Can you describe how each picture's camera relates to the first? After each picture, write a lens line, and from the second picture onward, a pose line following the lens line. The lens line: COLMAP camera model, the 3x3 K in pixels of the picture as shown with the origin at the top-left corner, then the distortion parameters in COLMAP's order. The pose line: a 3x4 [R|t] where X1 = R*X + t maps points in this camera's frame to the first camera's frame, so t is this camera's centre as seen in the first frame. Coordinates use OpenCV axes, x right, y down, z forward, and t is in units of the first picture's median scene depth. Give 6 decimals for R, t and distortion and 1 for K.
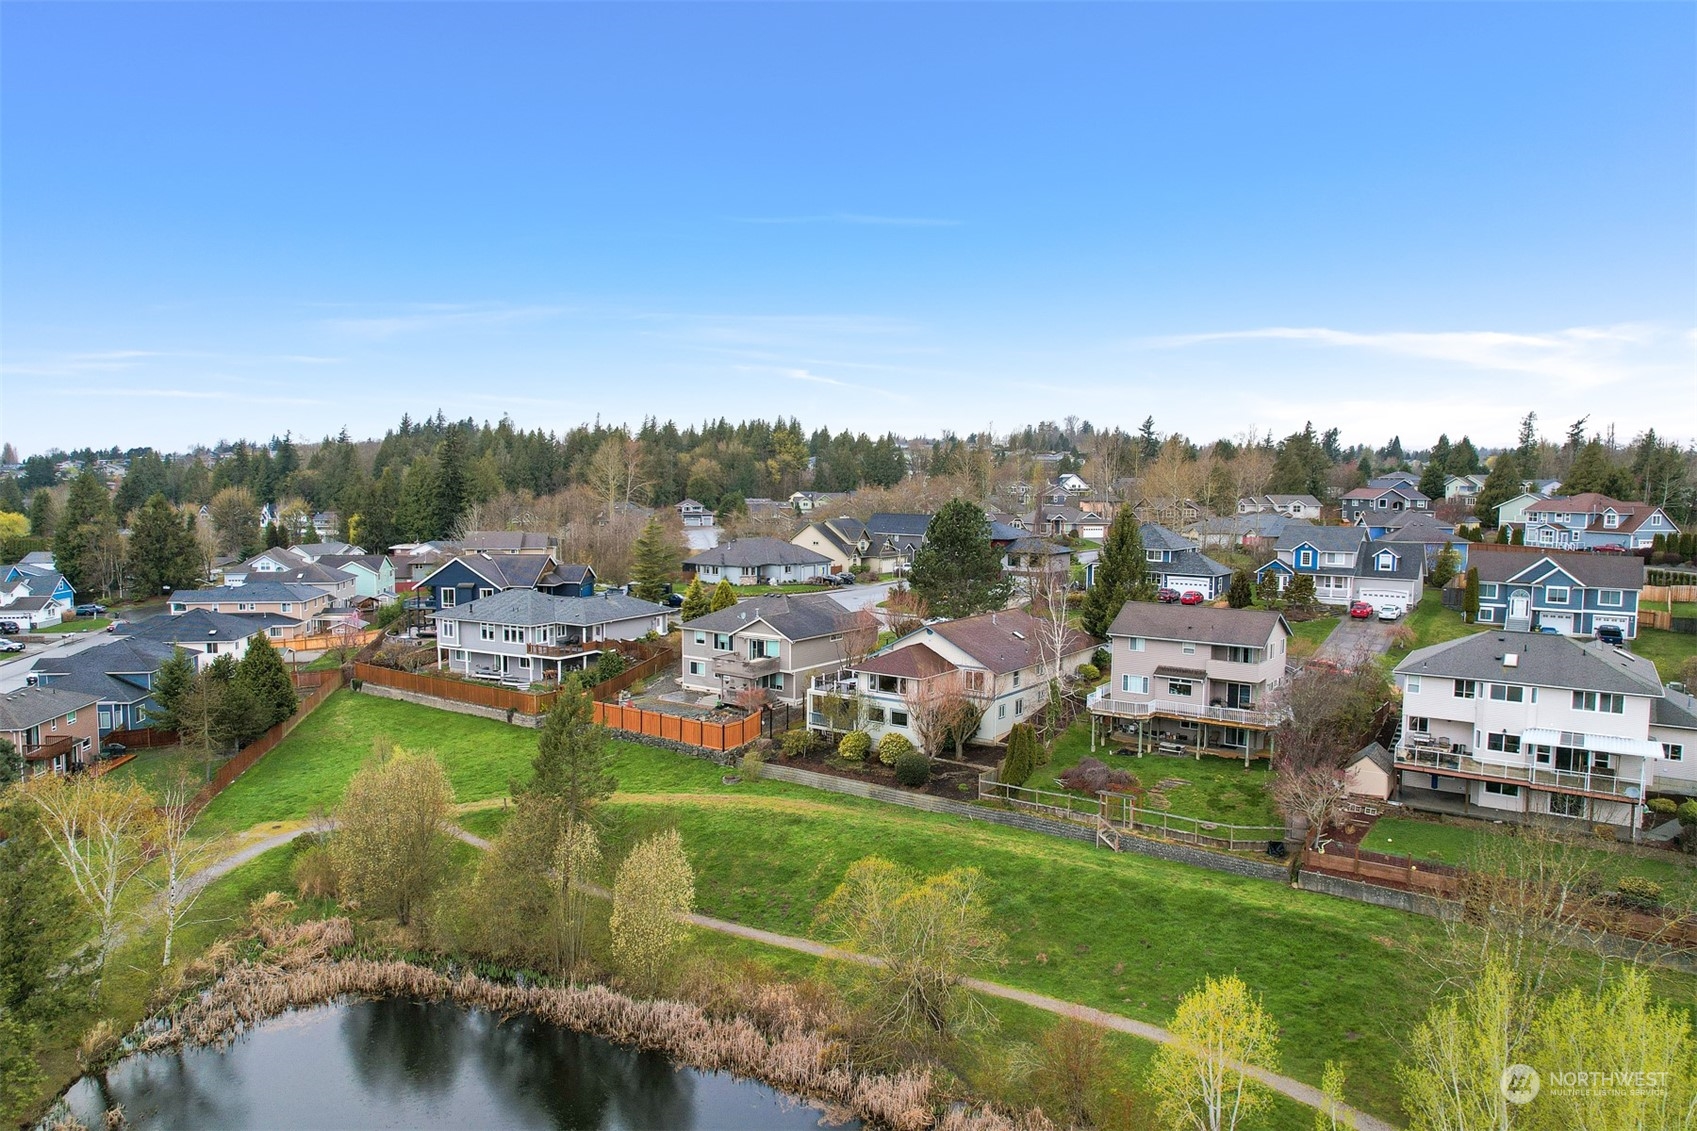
lens RADIAL K [[1109.3, 0, 848.5], [0, 1109.3, 565.5], [0, 0, 1]] dist [-0.030673, 0.000151]
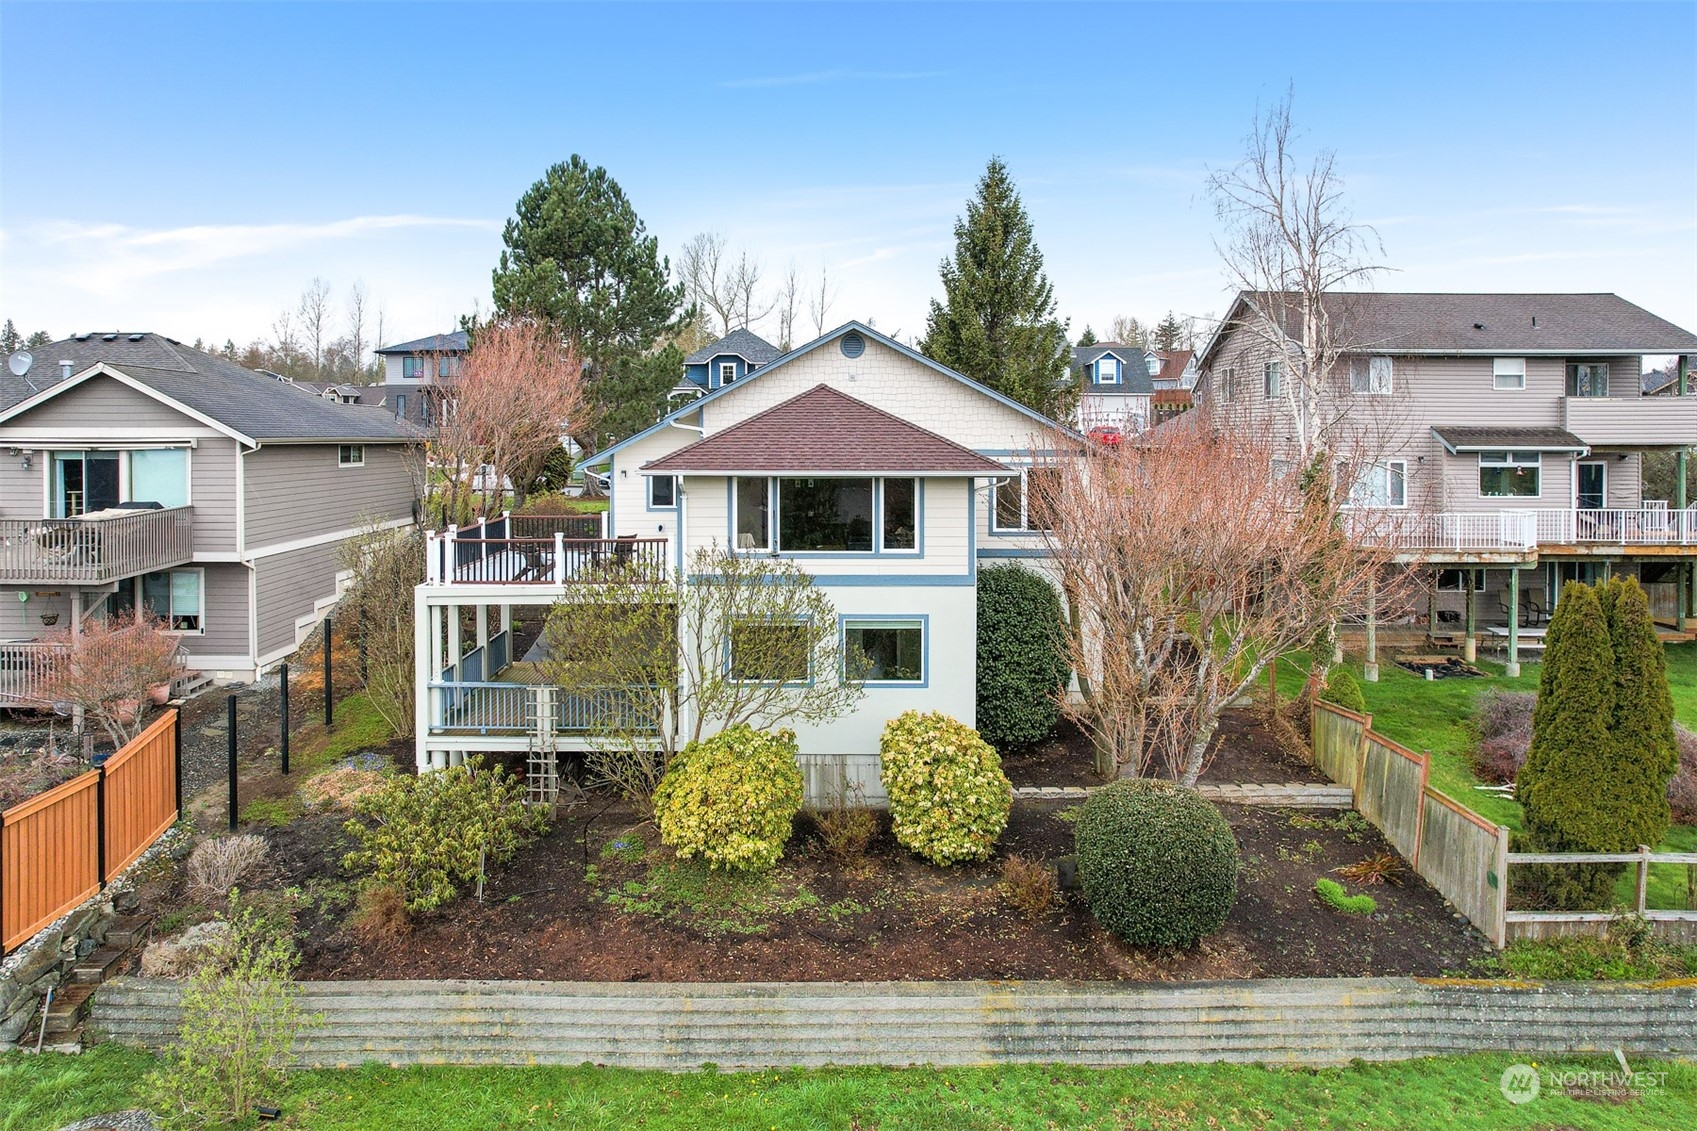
lens RADIAL K [[1194.9, 0, 841.2], [0, 1194.9, 417.9], [0, 0, 1]] dist [-0.025341, -0.000075]
pose [[0.820708, -0.007038, 0.571305, -0.110870], [0.053183, 0.996524, -0.064125, 0.101391], [-0.568867, 0.083012, 0.818229, 0.773767]]
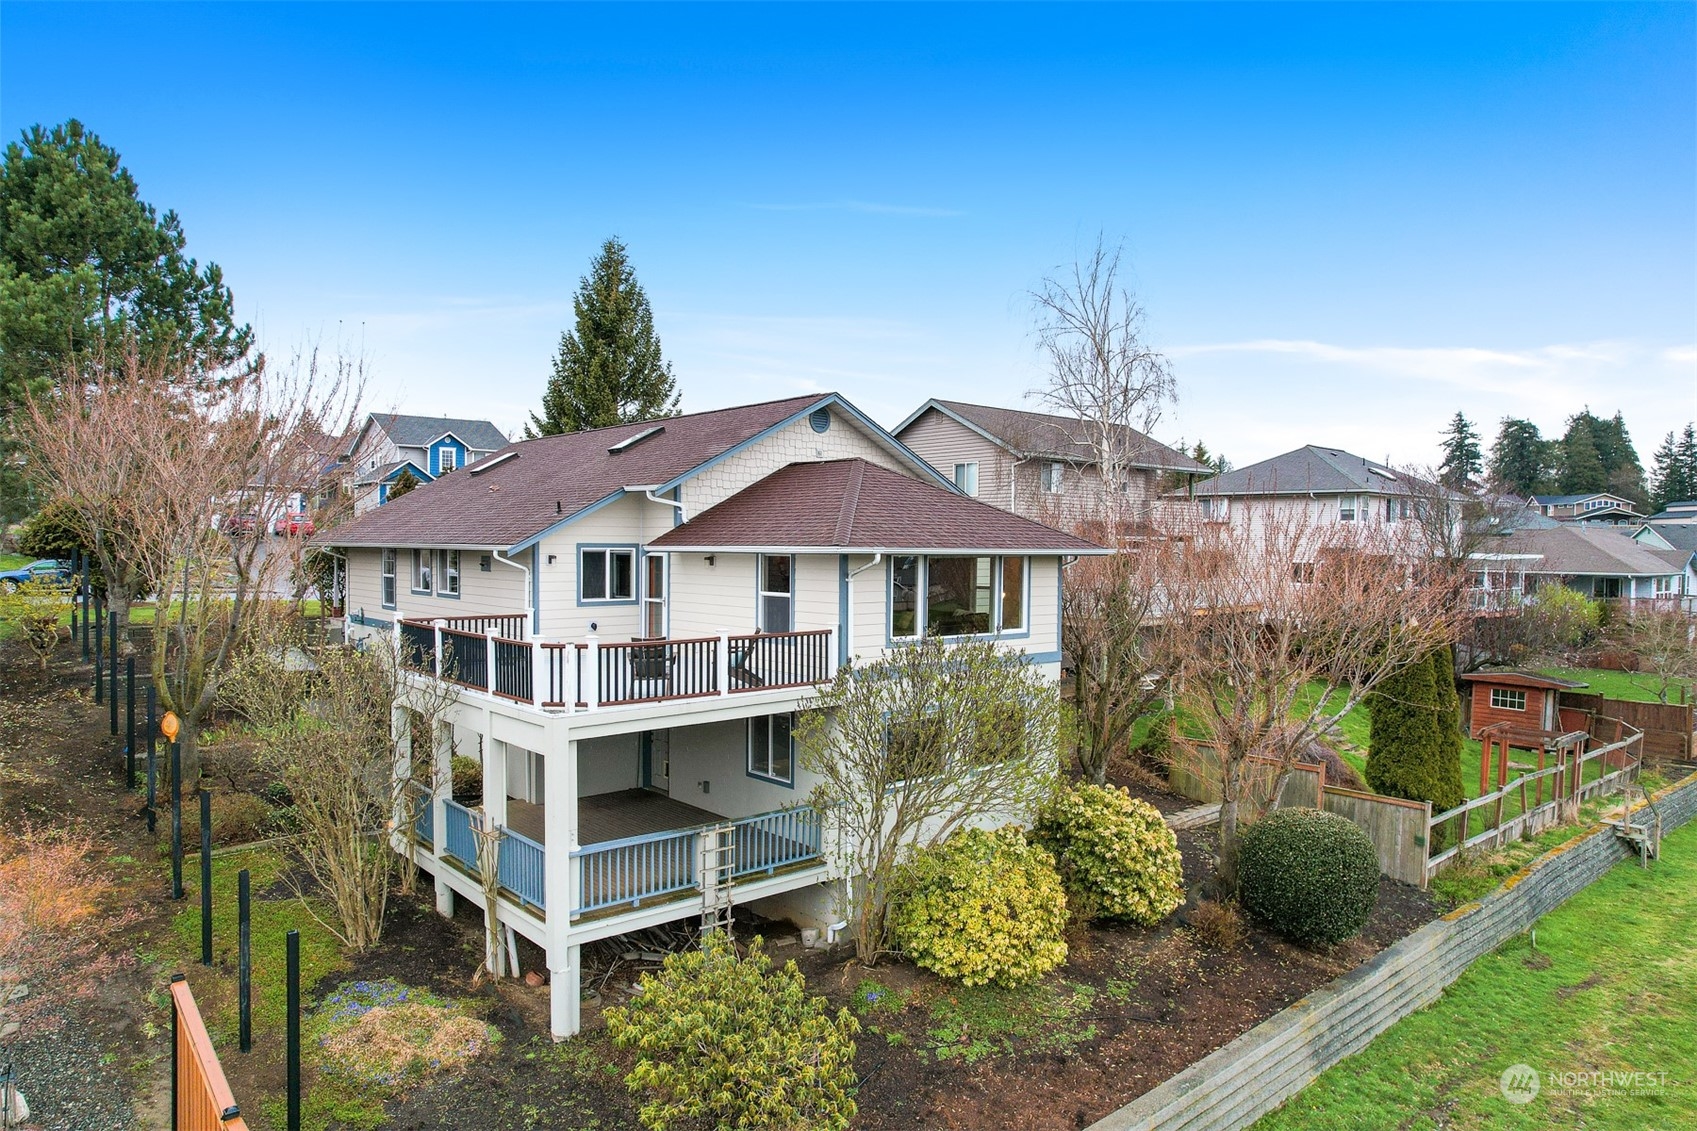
lens RADIAL K [[1109.3, 0, 848.5], [0, 1109.3, 565.5], [0, 0, 1]] dist [-0.030673, 0.000151]
pose [[0.219894, -0.032339, 0.974988, -0.191075], [0.065449, 0.997688, 0.018331, 0.093543], [-0.973326, 0.059781, 0.221502, 0.961590]]
